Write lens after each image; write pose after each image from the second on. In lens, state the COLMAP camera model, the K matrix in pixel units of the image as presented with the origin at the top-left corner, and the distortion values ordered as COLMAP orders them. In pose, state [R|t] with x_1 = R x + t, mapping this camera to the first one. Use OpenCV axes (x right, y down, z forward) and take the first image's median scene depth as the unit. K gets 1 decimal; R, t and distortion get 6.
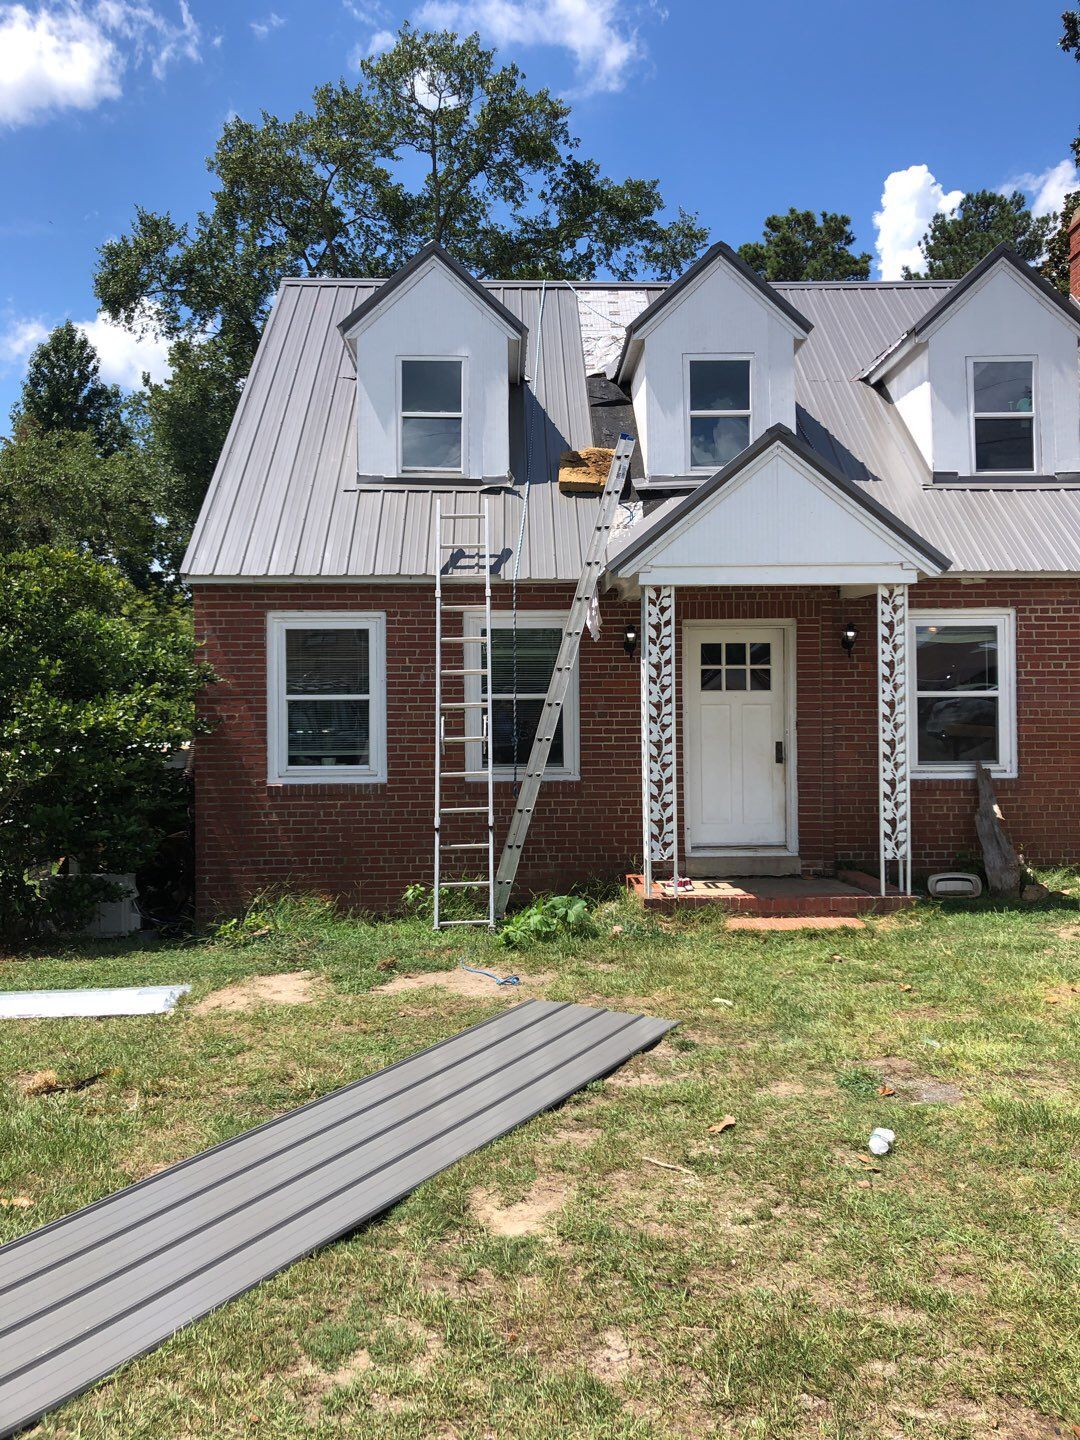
lens RADIAL K [[1194.7, 0, 545.2], [0, 1194.7, 688.7], [0, 0, 1]] dist [0.140215, -0.419275]
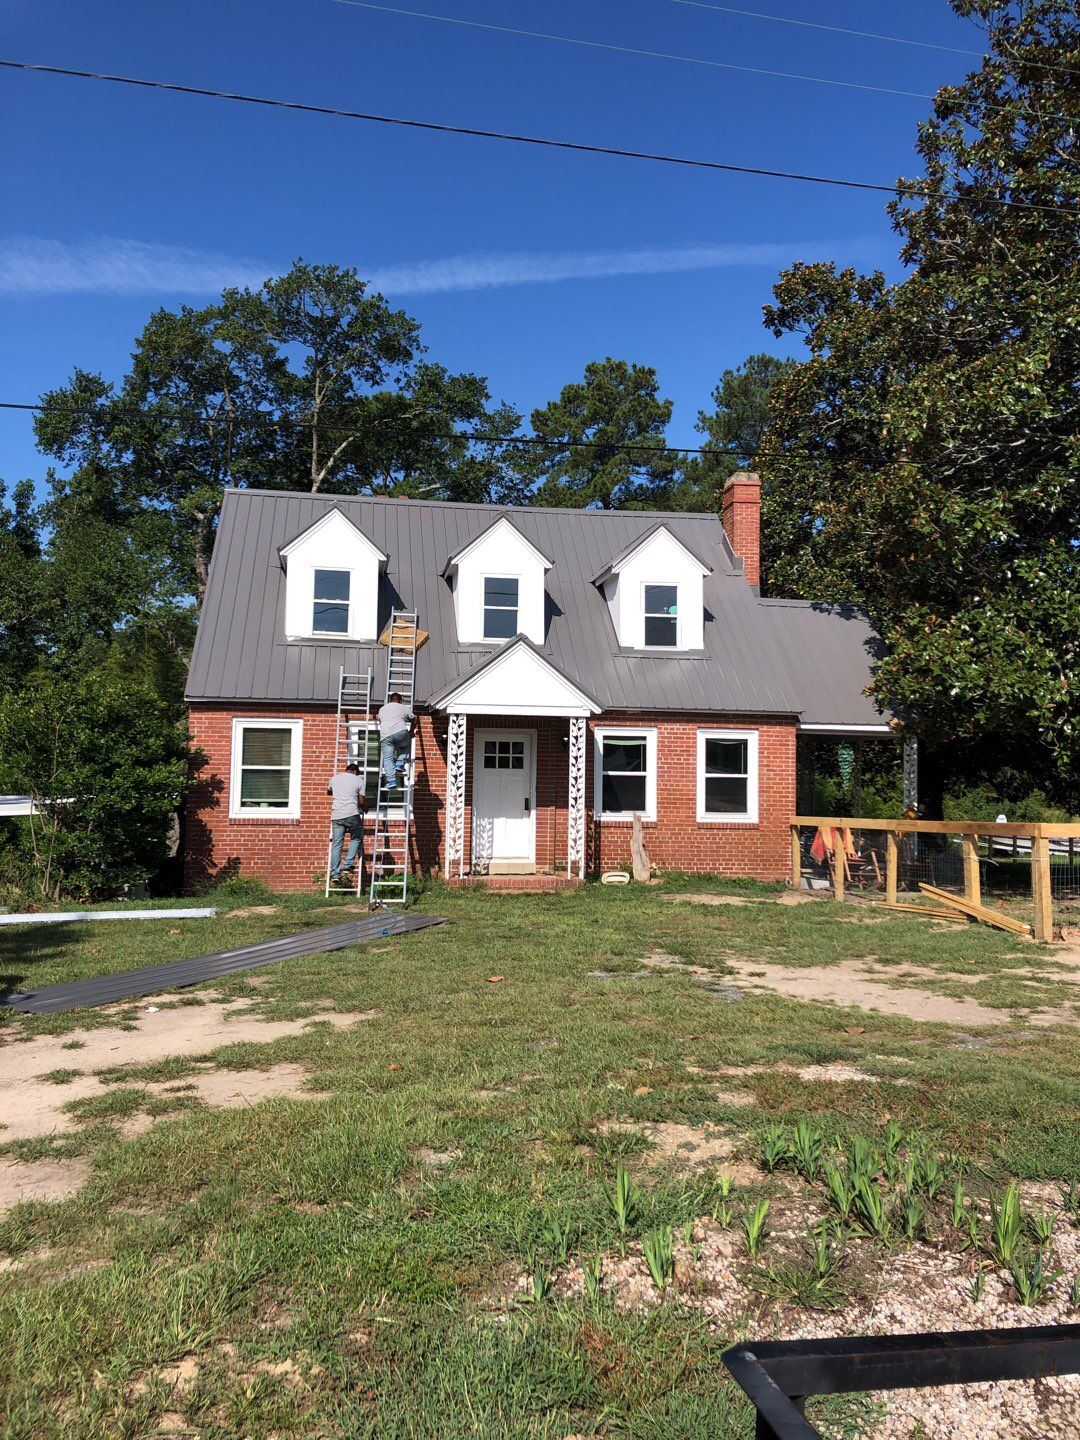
lens RADIAL K [[1194.7, 0, 545.2], [0, 1194.7, 688.7], [0, 0, 1]] dist [0.140215, -0.419275]
pose [[0.990734, 0.032836, 0.131784, -0.015917], [-0.025608, 0.998093, -0.056169, -0.019174], [-0.133378, 0.052274, 0.989686, -0.772125]]
